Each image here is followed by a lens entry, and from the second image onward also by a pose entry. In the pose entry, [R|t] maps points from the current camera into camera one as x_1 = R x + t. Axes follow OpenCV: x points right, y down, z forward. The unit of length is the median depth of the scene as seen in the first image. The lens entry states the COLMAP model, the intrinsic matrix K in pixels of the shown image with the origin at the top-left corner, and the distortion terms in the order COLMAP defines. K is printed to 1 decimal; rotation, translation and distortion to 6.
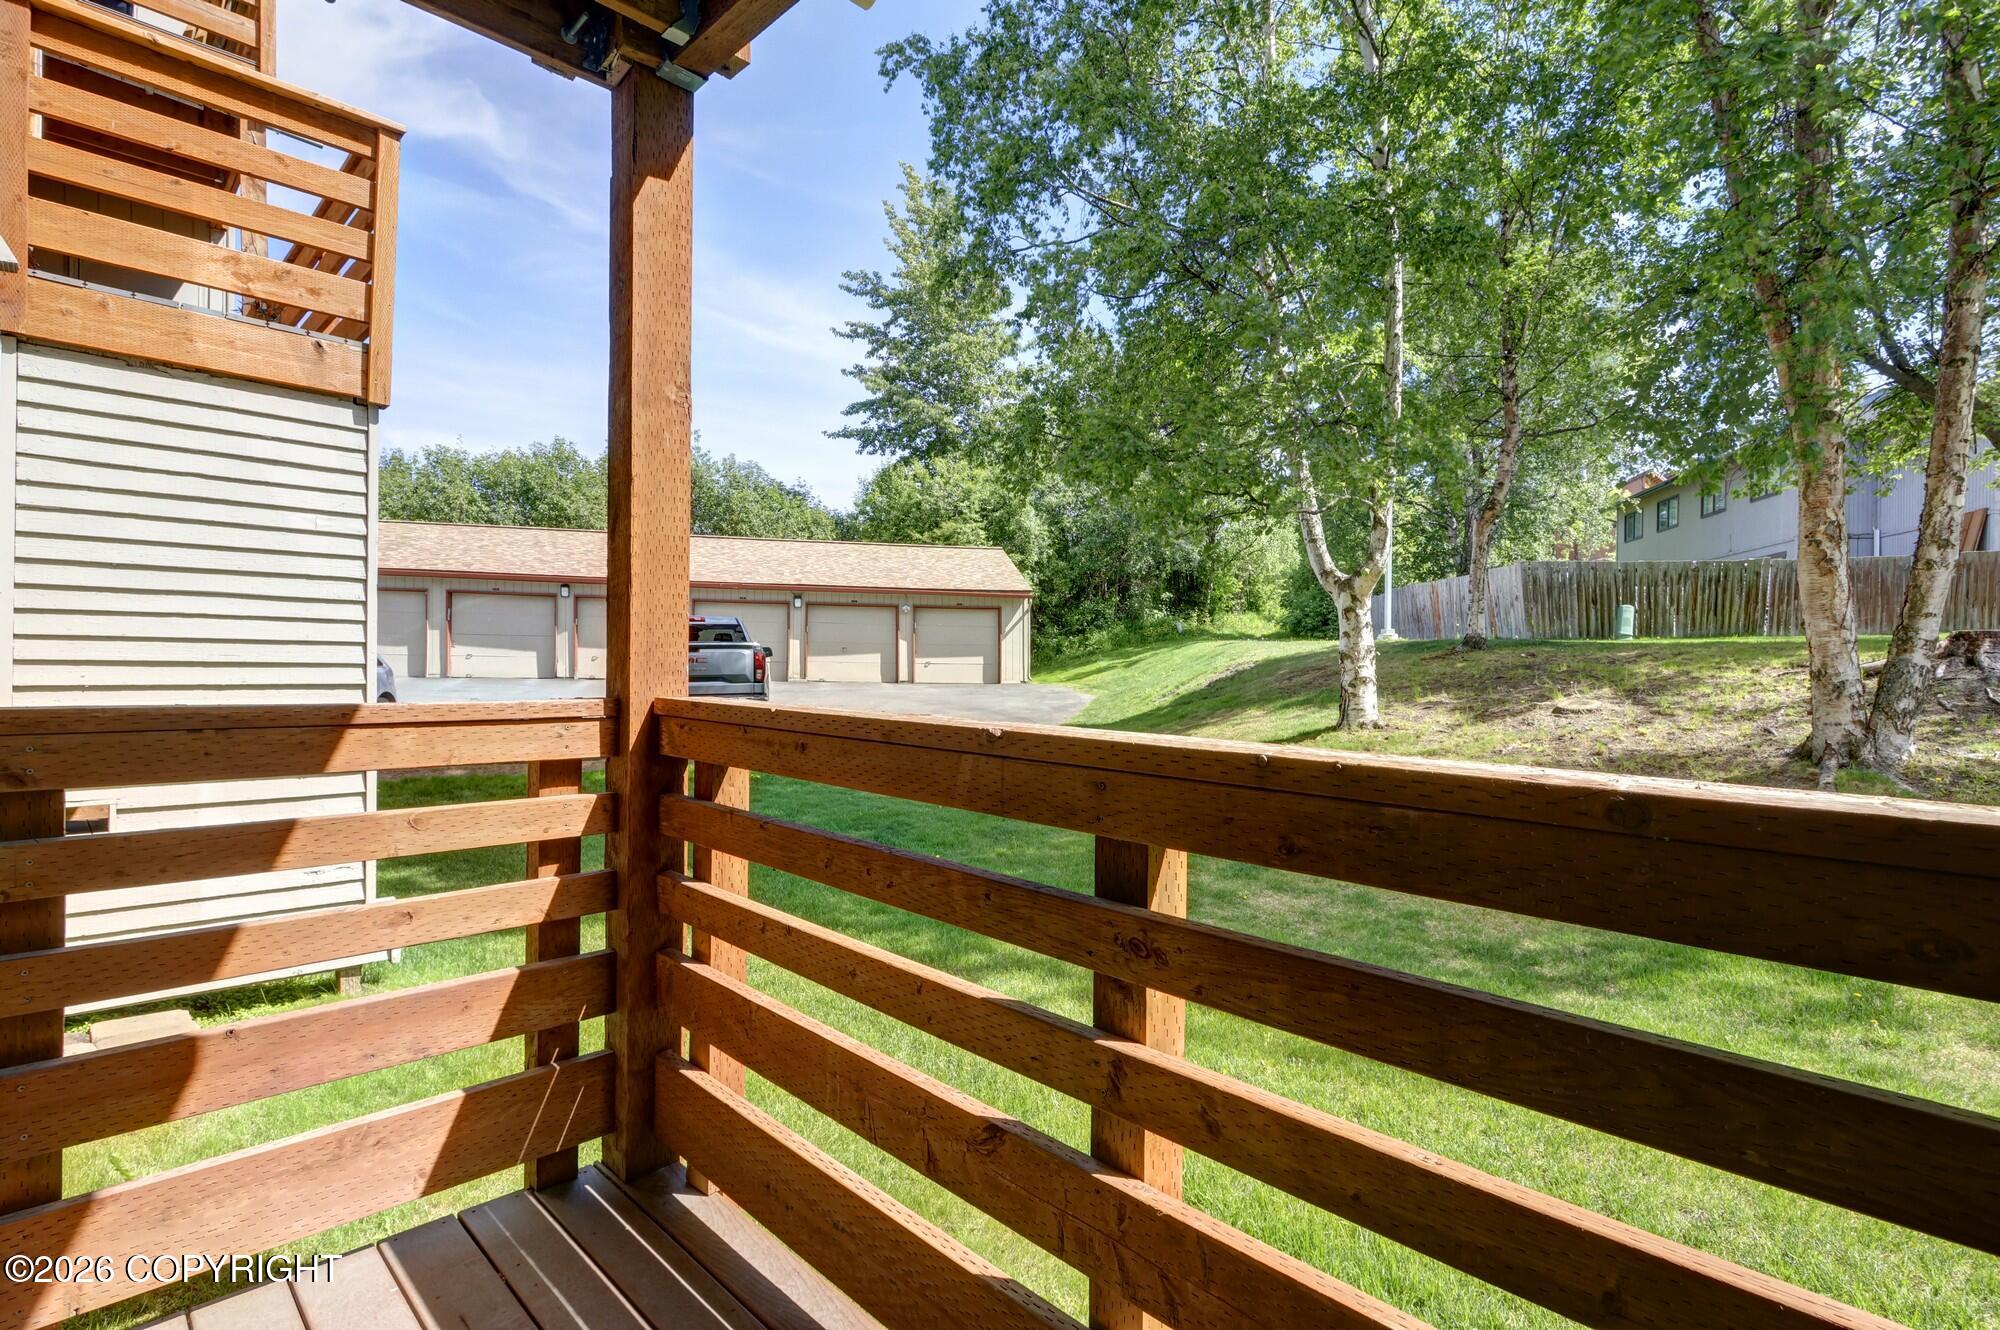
lens RADIAL K [[938.9, 0, 983.8], [0, 938.9, 678.4], [0, 0, 1]] dist [0.009835, -0.004279]
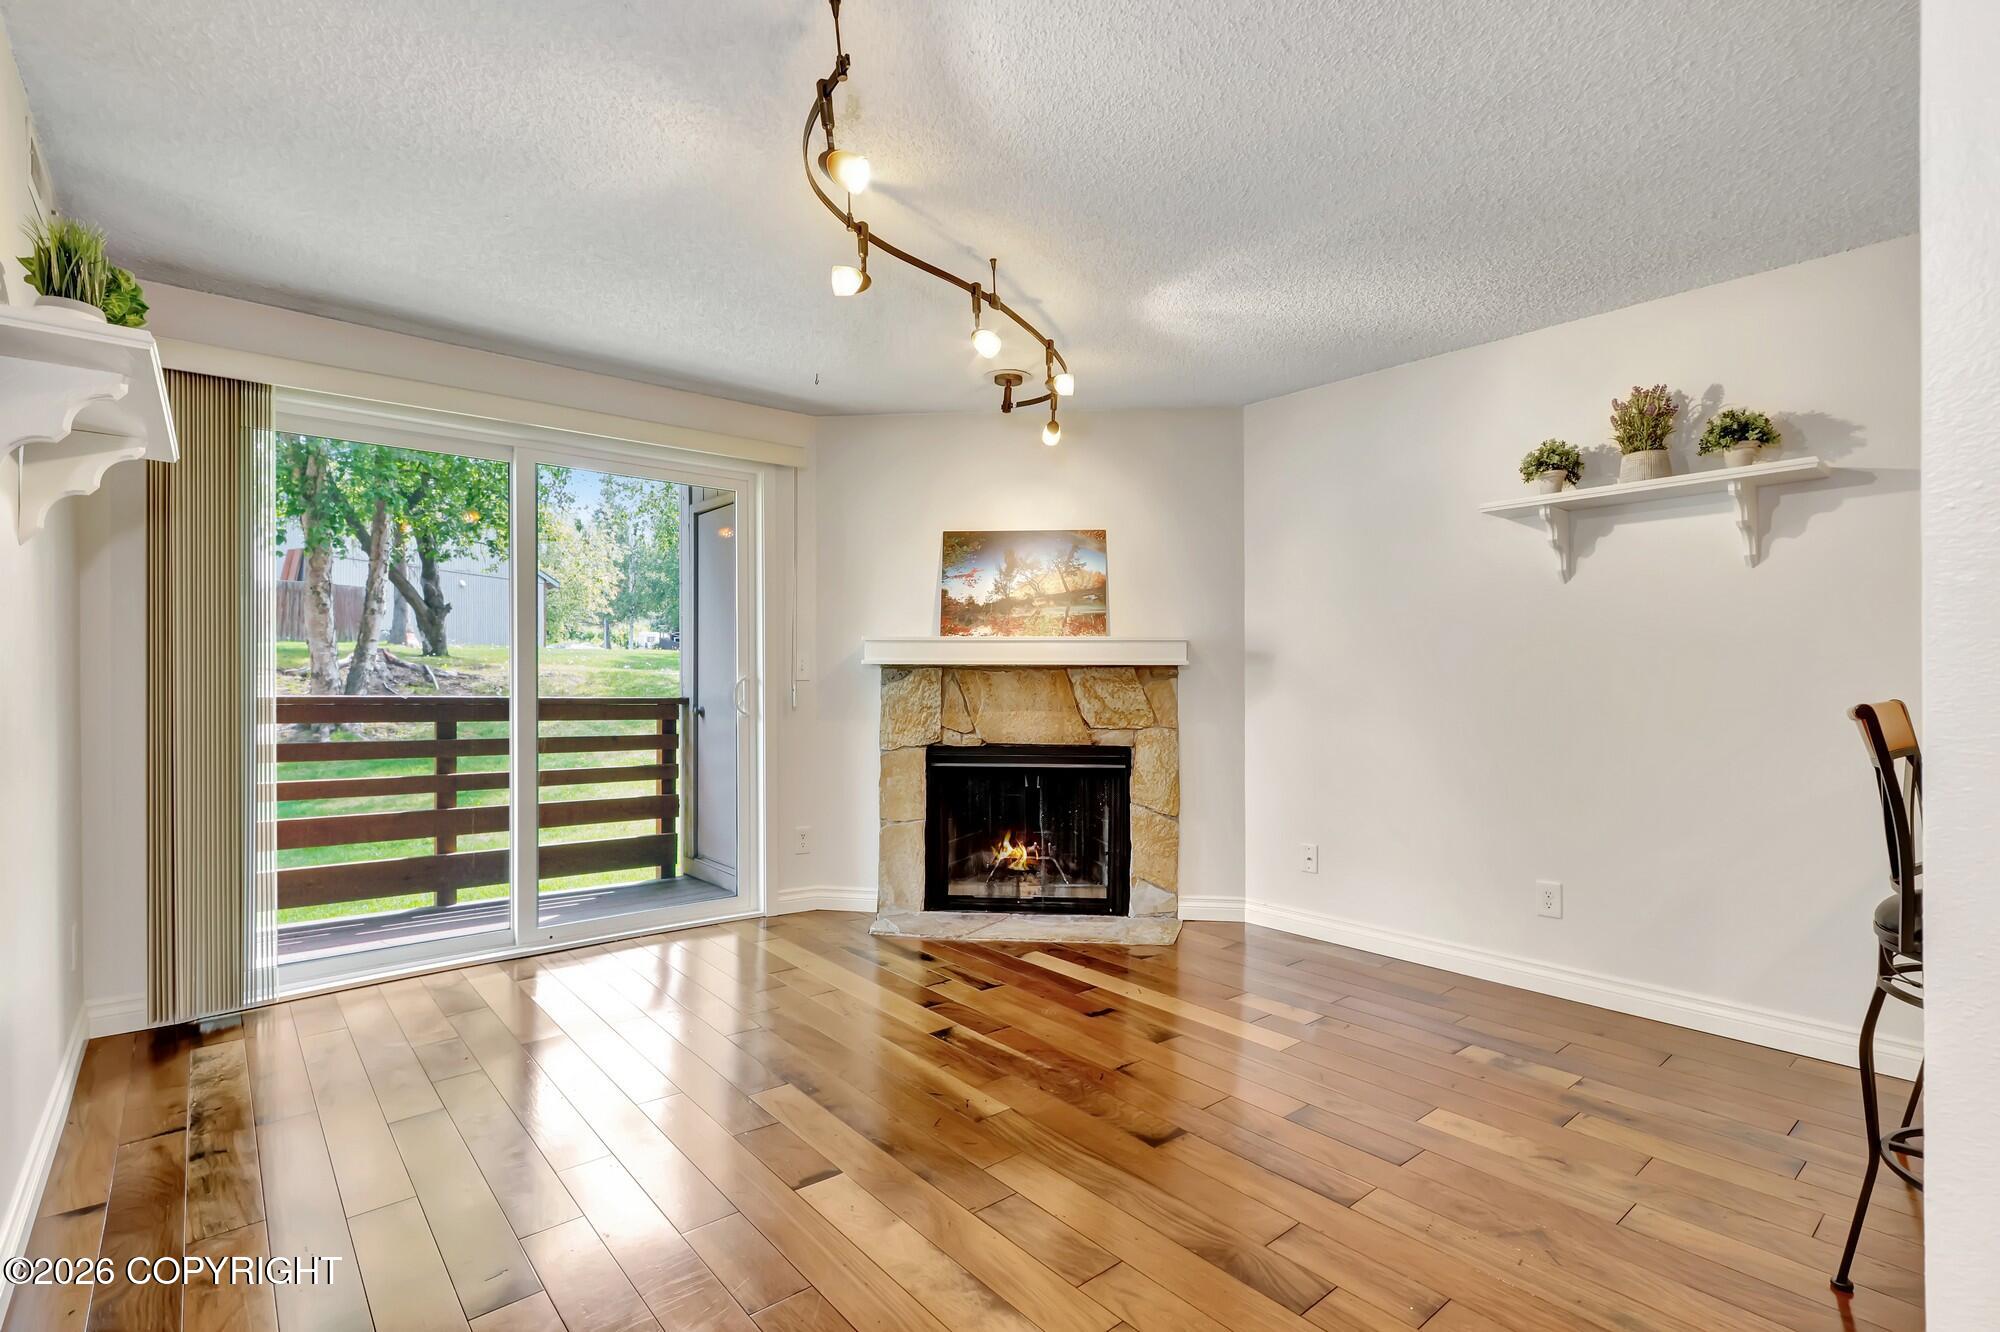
lens RADIAL K [[938.9, 0, 1004.4], [0, 938.9, 686.4], [0, 0, 1]] dist [0.009835, -0.004279]
pose [[0.078485, -0.021713, 0.996679, -0.615133], [0.011067, 0.999720, 0.020908, -0.006338], [-0.996854, 0.009390, 0.078704, -0.280289]]
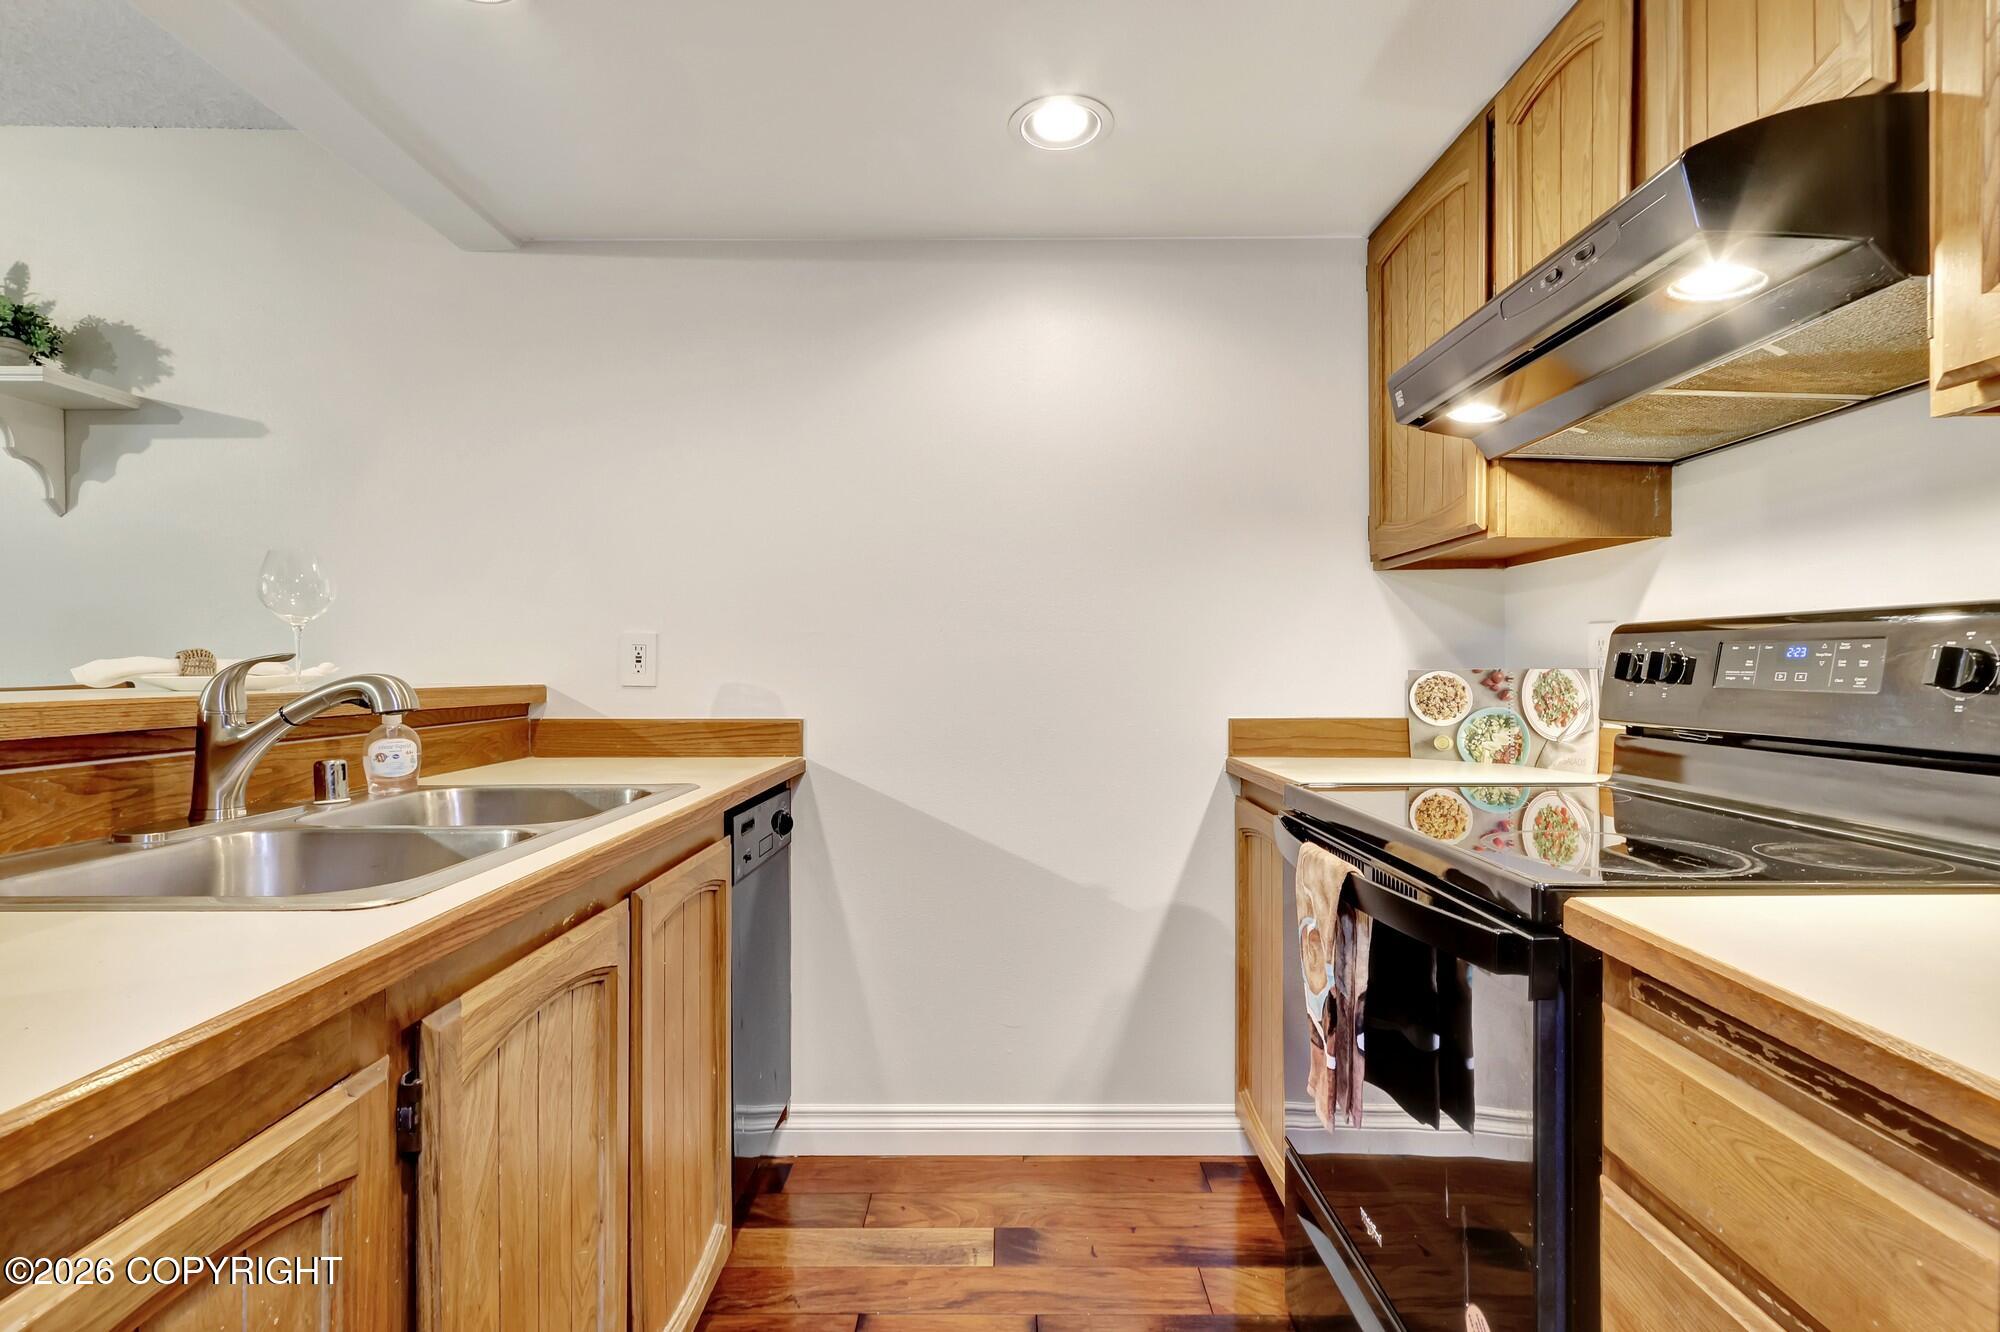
lens RADIAL K [[938.9, 0, 990.3], [0, 938.9, 666.9], [0, 0, 1]] dist [0.009835, -0.004279]
pose [[-0.703981, -0.014123, 0.710078, -0.613633], [-0.007045, 0.999892, 0.012902, -0.002707], [-0.710184, 0.004080, -0.704005, -0.561869]]
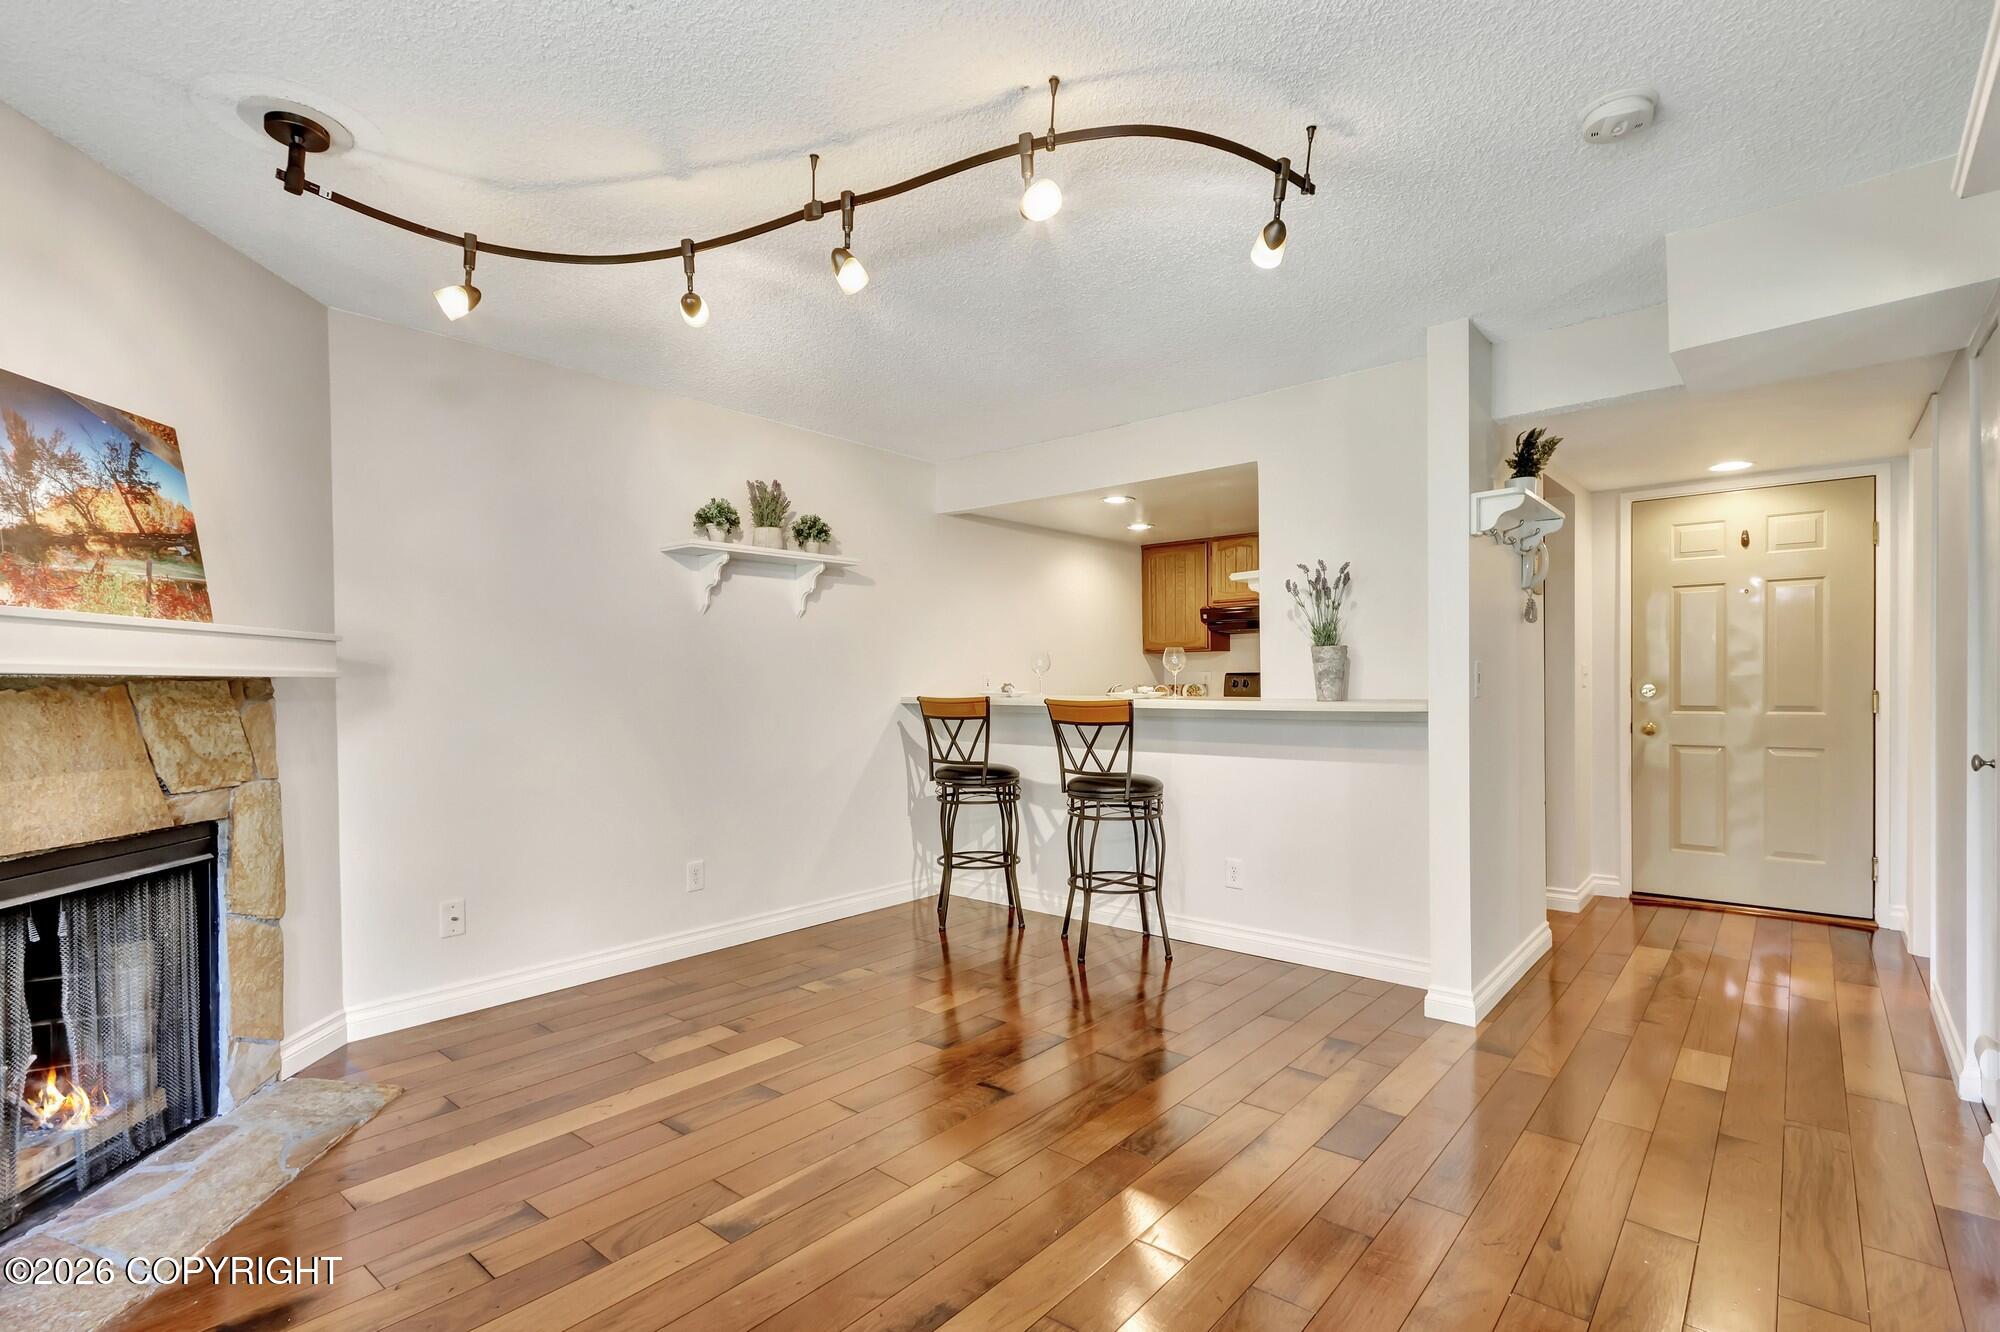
lens RADIAL K [[938.9, 0, 984.2], [0, 938.9, 691.3], [0, 0, 1]] dist [0.009835, -0.004279]
pose [[-0.997277, -0.000918, -0.073746, -0.267153], [-0.002165, 0.999856, 0.016829, -0.007817], [0.073720, 0.016943, -0.997135, 0.052315]]
